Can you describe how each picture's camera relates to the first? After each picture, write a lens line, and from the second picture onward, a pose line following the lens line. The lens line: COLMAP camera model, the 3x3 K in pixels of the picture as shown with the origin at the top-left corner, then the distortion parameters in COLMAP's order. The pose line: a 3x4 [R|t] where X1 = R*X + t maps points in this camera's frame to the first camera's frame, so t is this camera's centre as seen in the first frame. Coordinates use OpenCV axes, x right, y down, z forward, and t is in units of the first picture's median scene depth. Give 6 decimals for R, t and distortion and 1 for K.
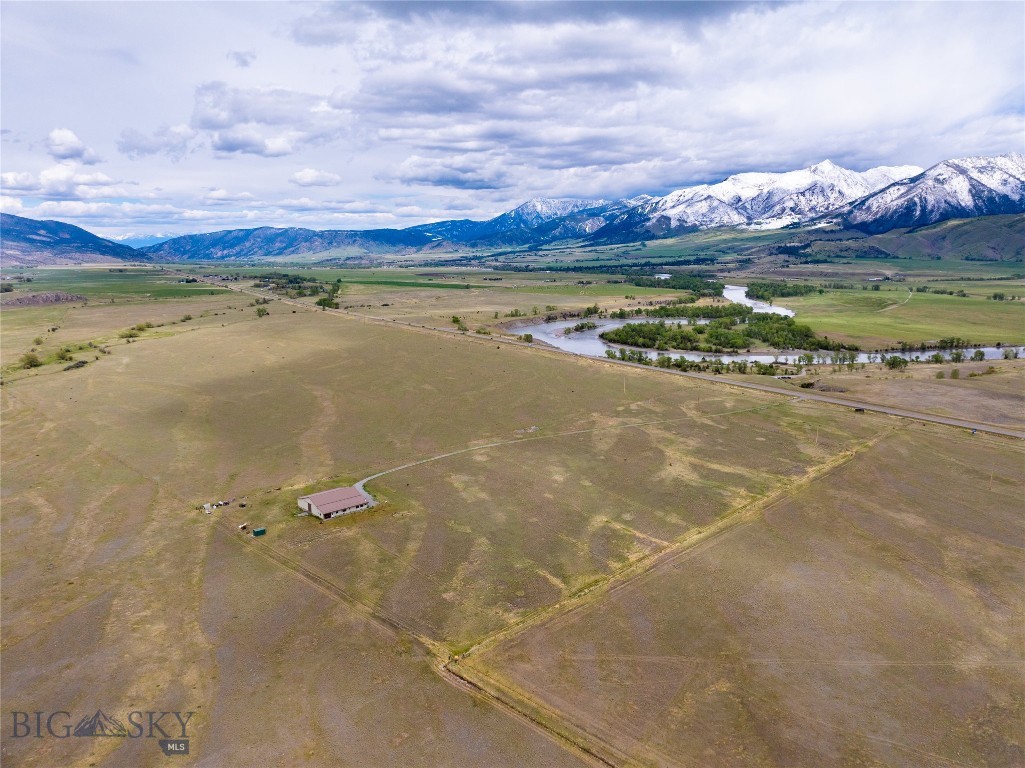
lens RADIAL K [[833.1, 0, 557.9], [0, 833.1, 384.3], [0, 0, 1]] dist [-0.041835, -0.007345]
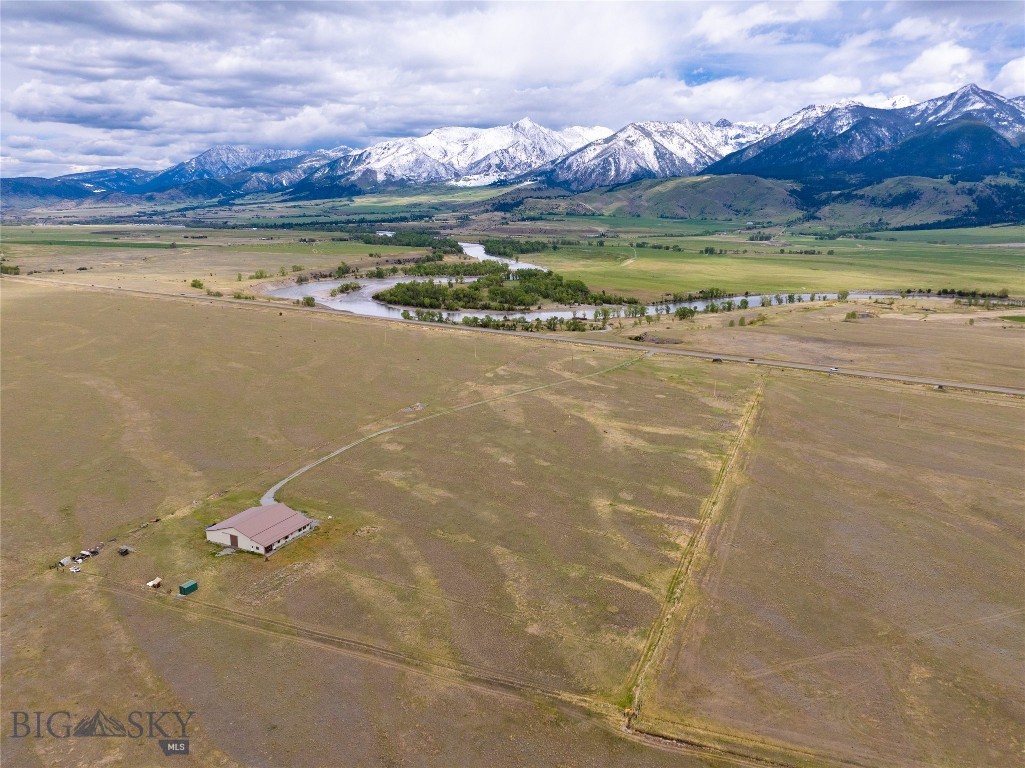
lens RADIAL K [[833.1, 0, 557.9], [0, 833.1, 384.3], [0, 0, 1]] dist [-0.041835, -0.007345]
pose [[0.908250, -0.073280, 0.411962, -0.092544], [0.055269, 0.996929, 0.055483, -0.002464], [-0.414763, -0.027624, 0.909510, 0.068869]]
